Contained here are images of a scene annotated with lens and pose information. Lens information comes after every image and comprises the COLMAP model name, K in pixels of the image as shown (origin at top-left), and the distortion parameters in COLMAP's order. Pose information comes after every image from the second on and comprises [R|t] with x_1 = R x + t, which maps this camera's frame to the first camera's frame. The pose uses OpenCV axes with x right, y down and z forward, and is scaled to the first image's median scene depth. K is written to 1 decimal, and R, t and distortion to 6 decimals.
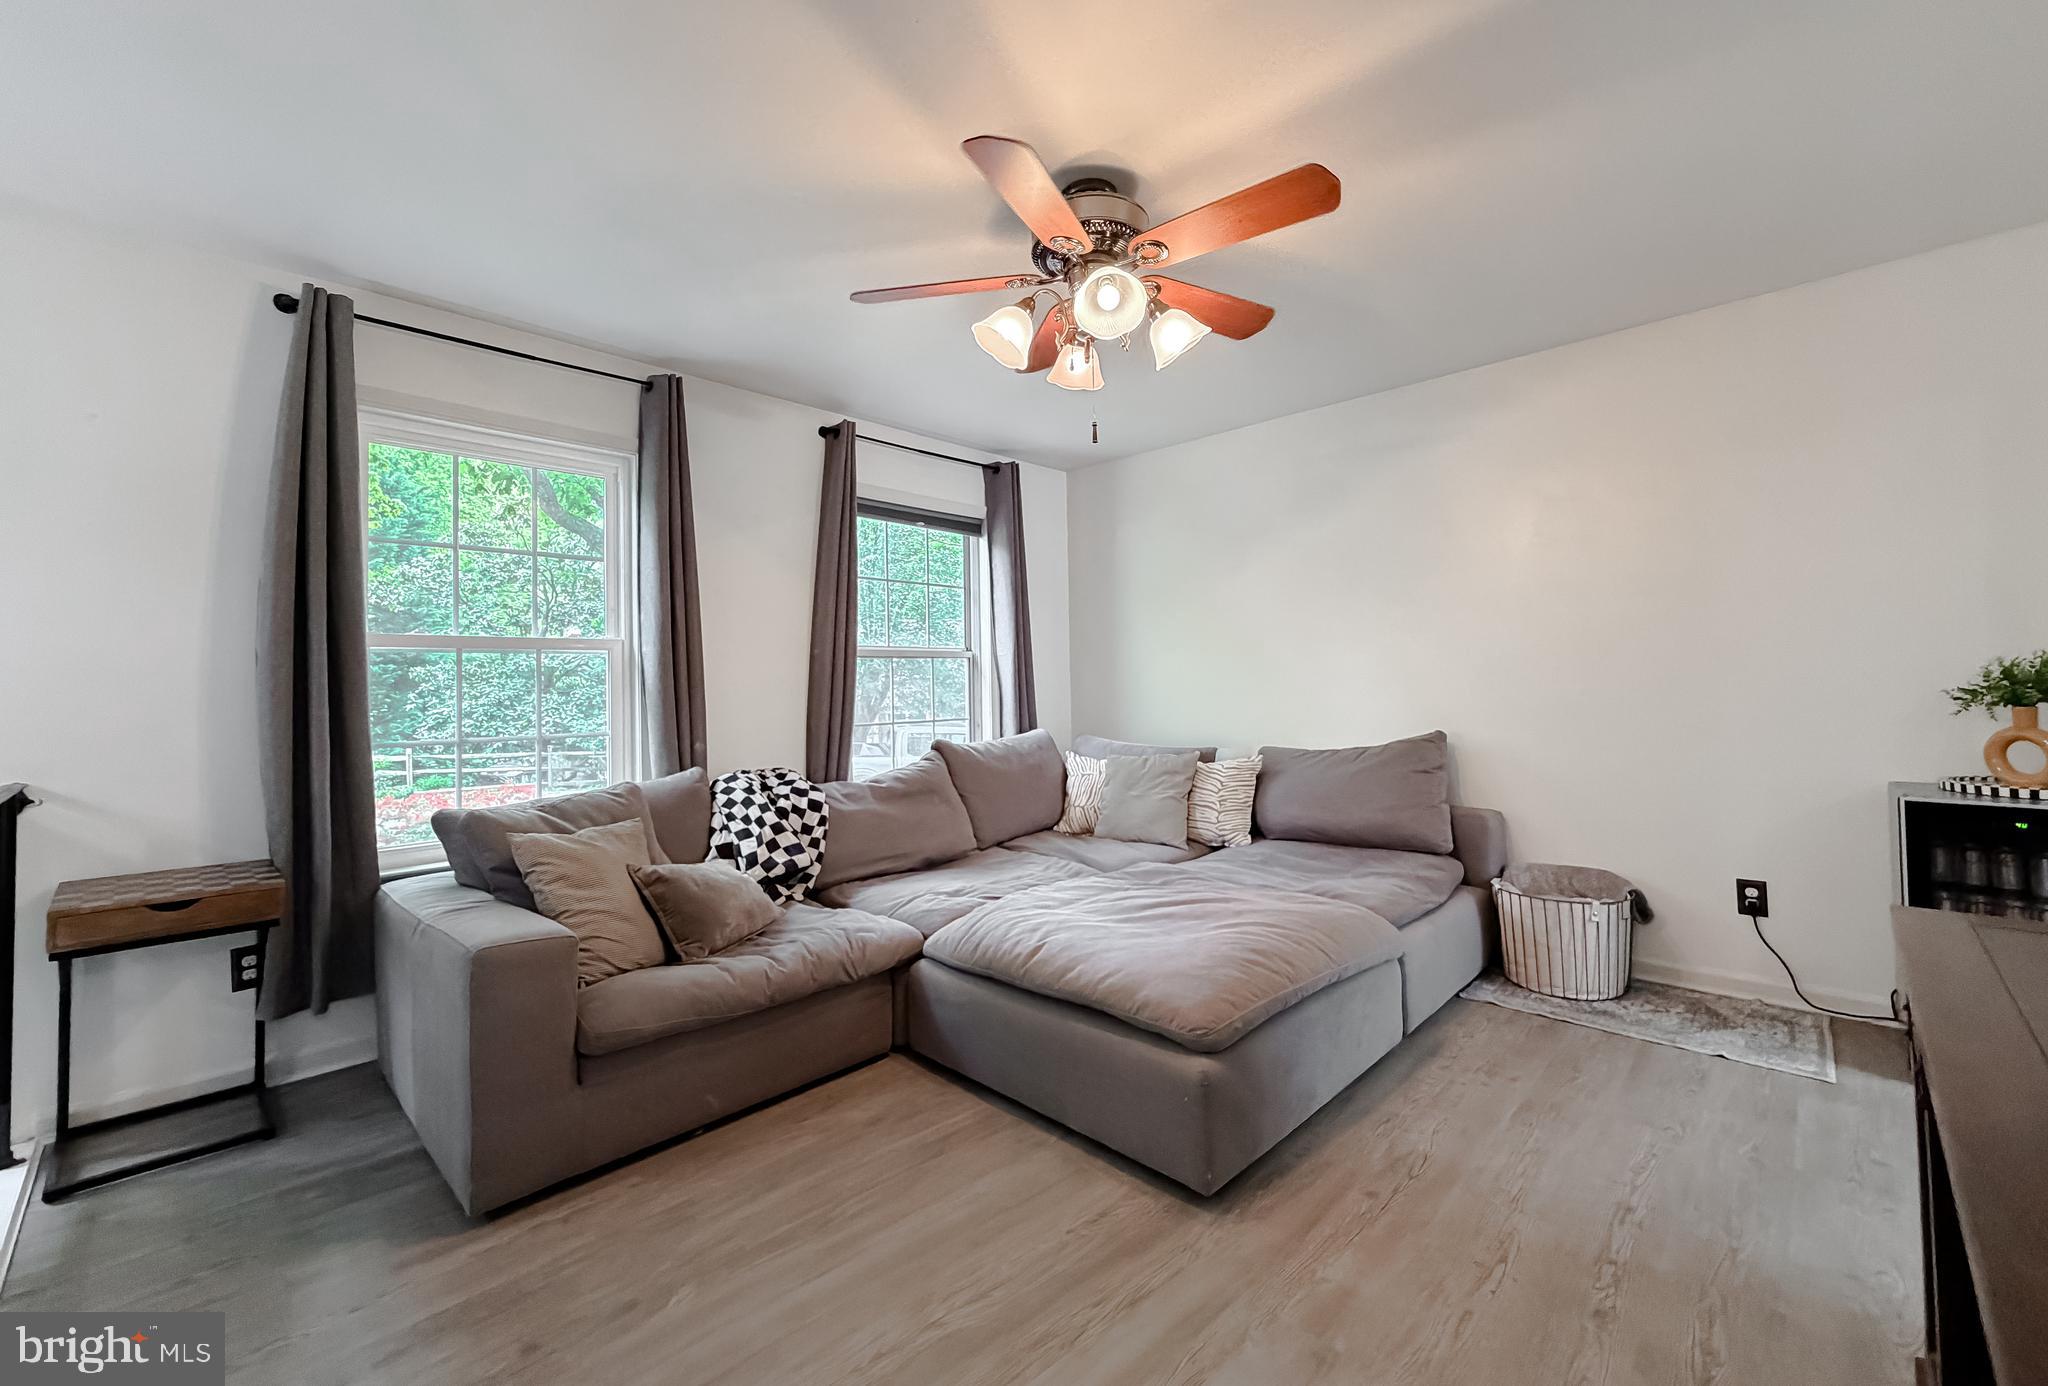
lens RADIAL K [[833.0, 0, 1019.0], [0, 833.0, 671.3], [0, 0, 1]] dist [0.004255, -0.001240]
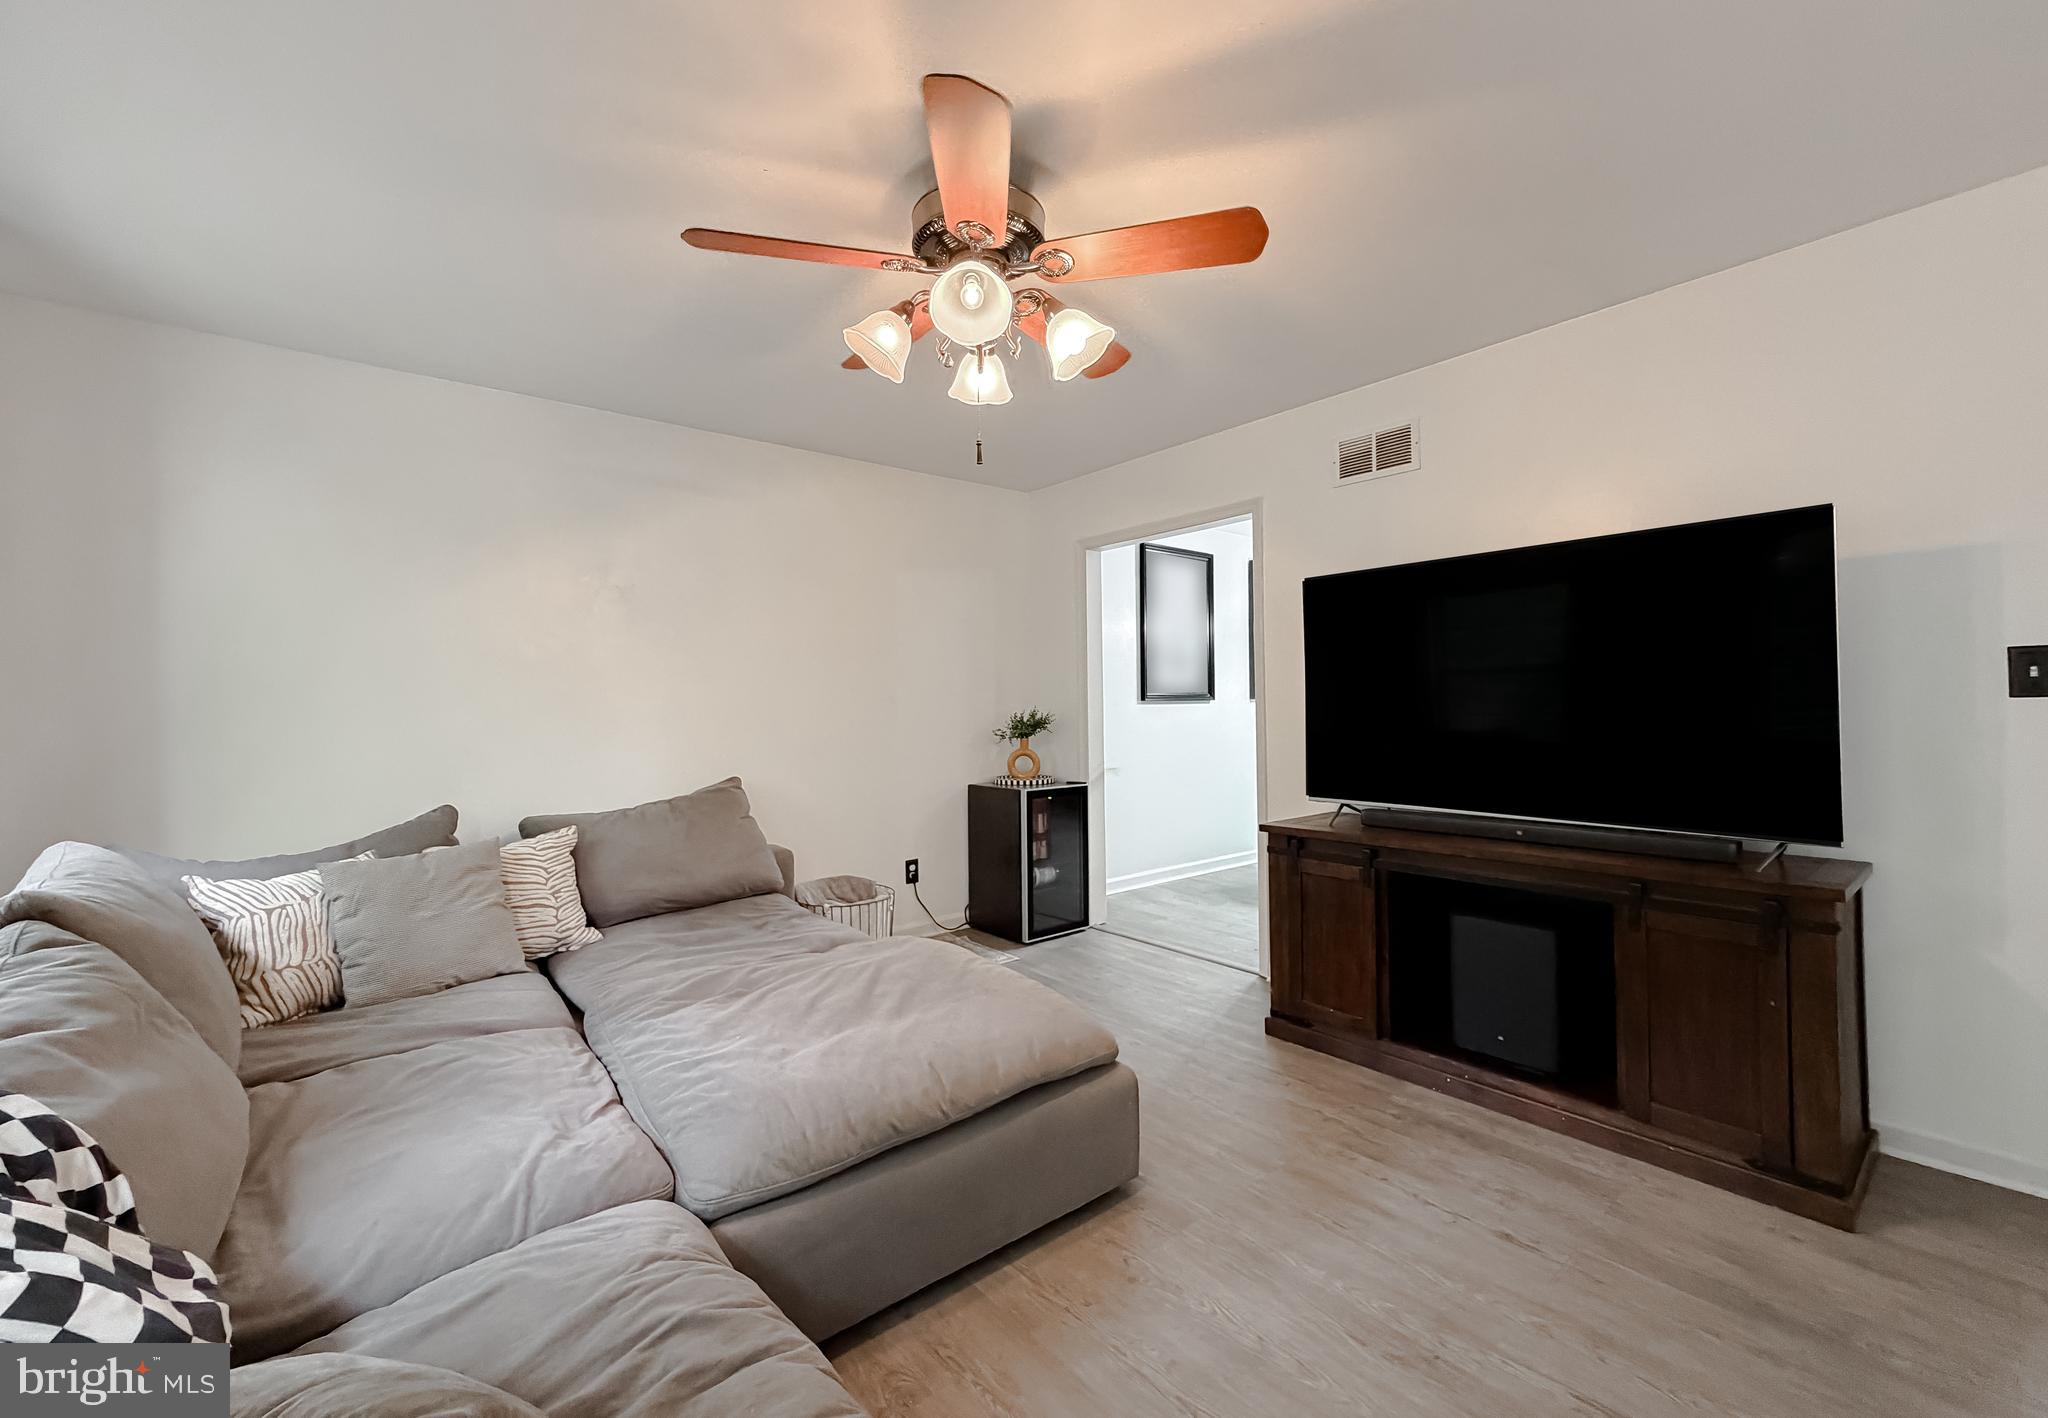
lens RADIAL K [[830.9, 0, 1031.6], [0, 830.9, 700.4], [0, 0, 1]] dist [-0.000253, 0.000823]
pose [[0.097245, 0.023199, 0.994990, -0.585237], [-0.002587, 0.999731, -0.023057, -0.000818], [-0.995257, -0.000332, 0.097279, 0.643087]]
